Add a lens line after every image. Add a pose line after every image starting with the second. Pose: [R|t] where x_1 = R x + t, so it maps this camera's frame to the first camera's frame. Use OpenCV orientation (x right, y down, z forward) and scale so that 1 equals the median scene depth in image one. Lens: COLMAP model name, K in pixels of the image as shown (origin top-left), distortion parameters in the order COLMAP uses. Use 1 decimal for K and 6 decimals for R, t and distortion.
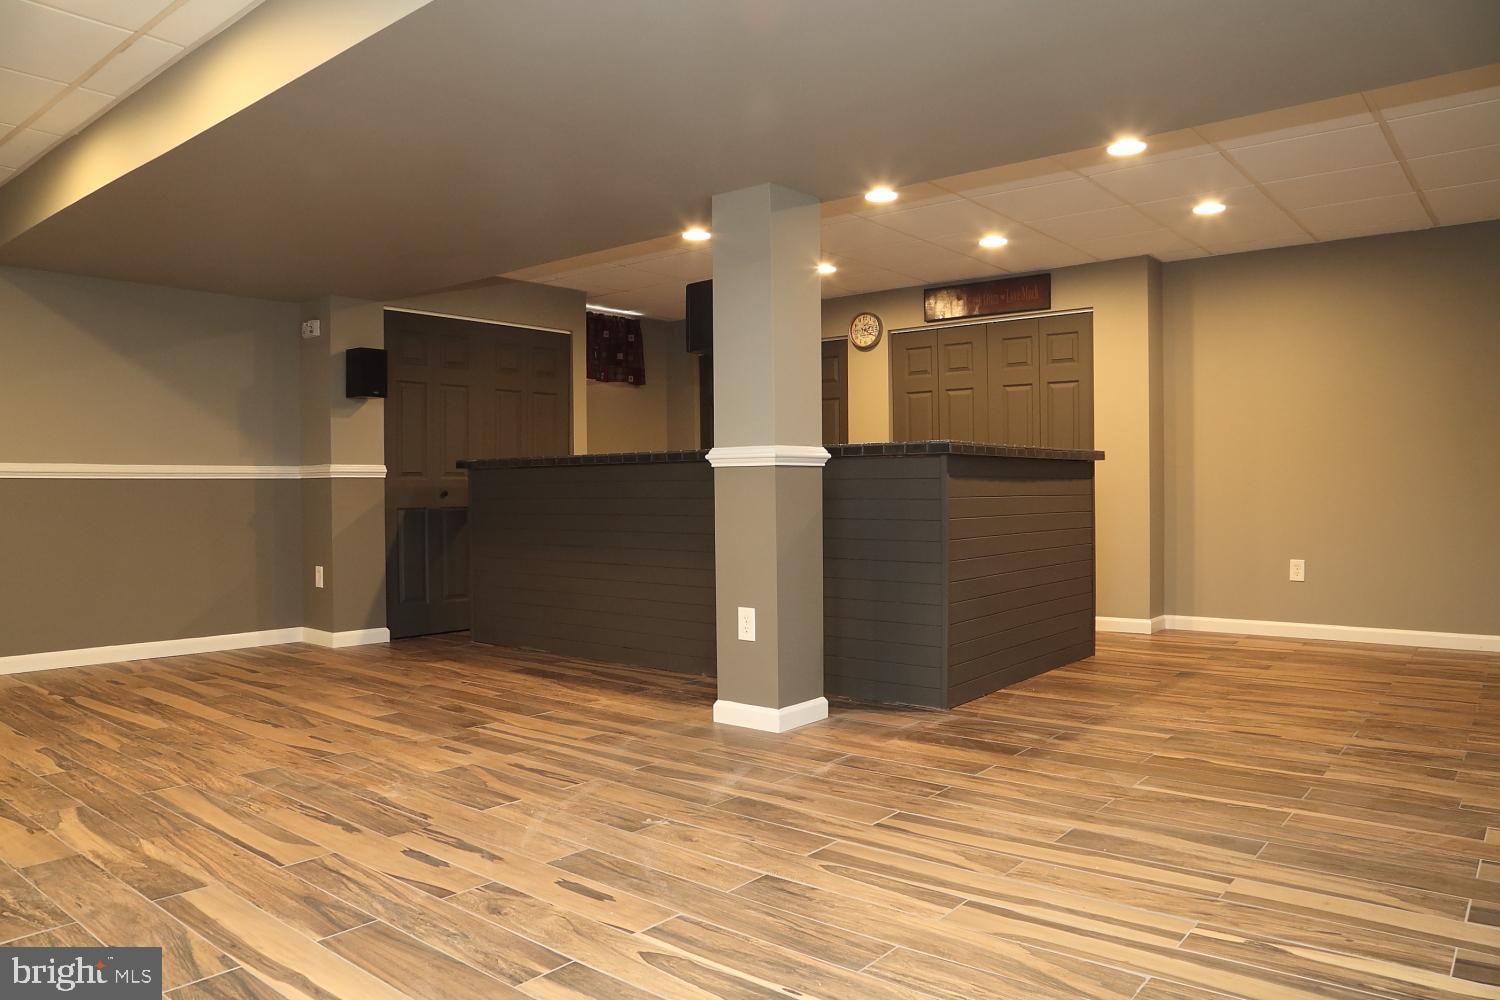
lens RADIAL K [[1027.0, 0, 746.6], [0, 1027.0, 496.3], [0, 0, 1]] dist [-0.108727, 0.048097]
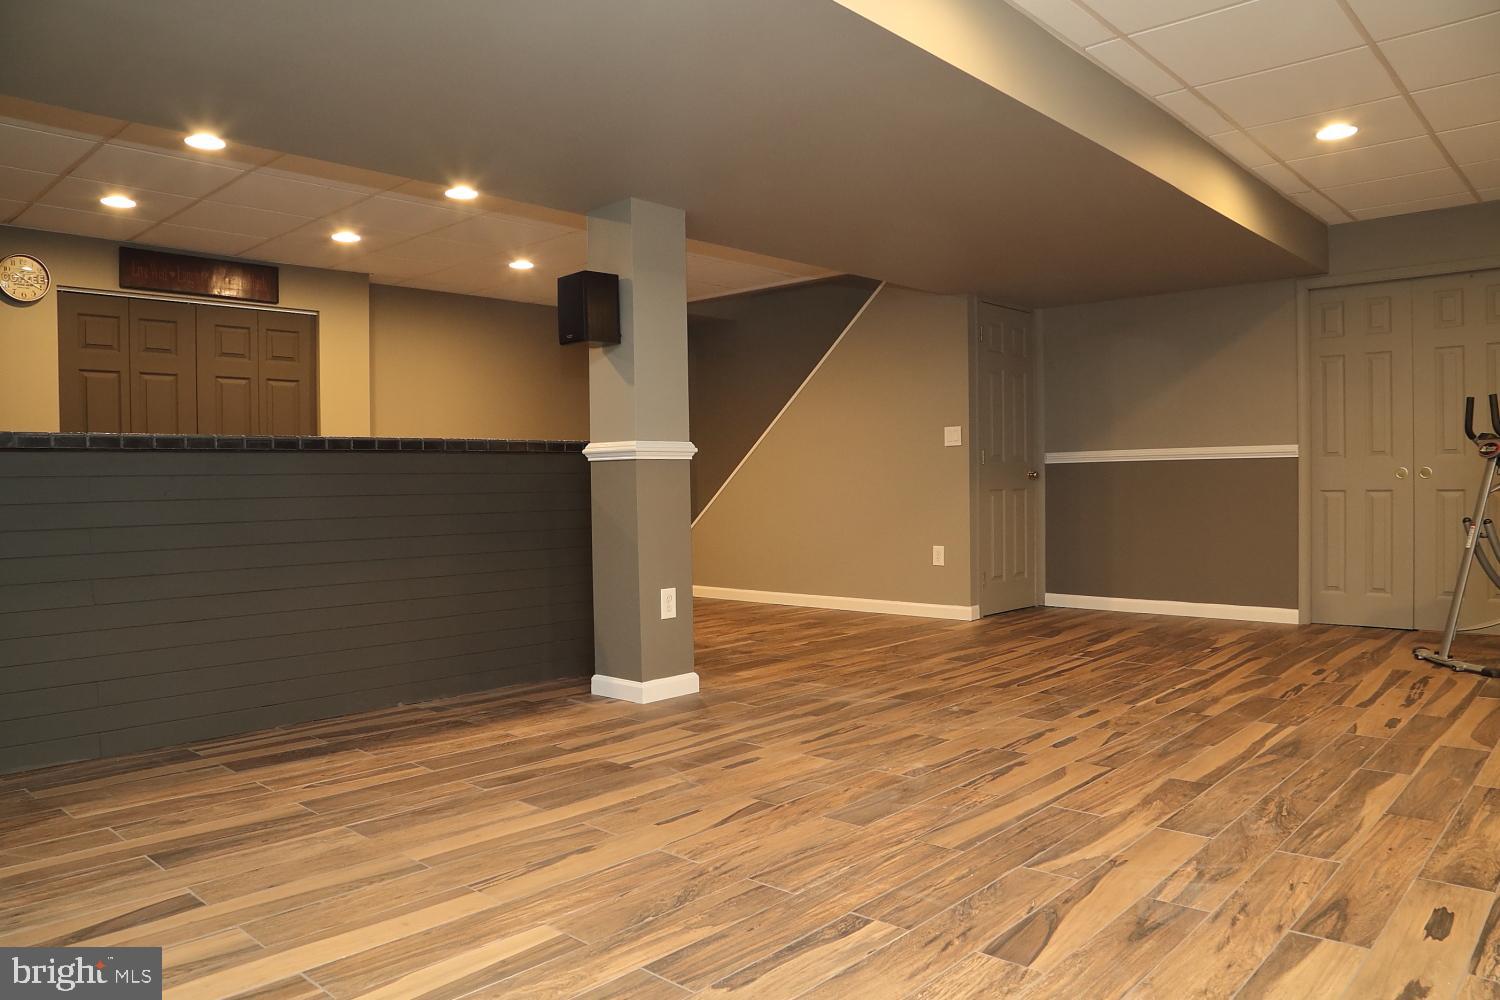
lens RADIAL K [[1027.0, 0, 738.9], [0, 1027.0, 497.4], [0, 0, 1]] dist [-0.108727, 0.048097]
pose [[0.073951, -0.011669, 0.997194, -1.361228], [0.018595, 0.999774, 0.010320, 0.000343], [-0.997089, 0.017780, 0.074151, 1.048643]]
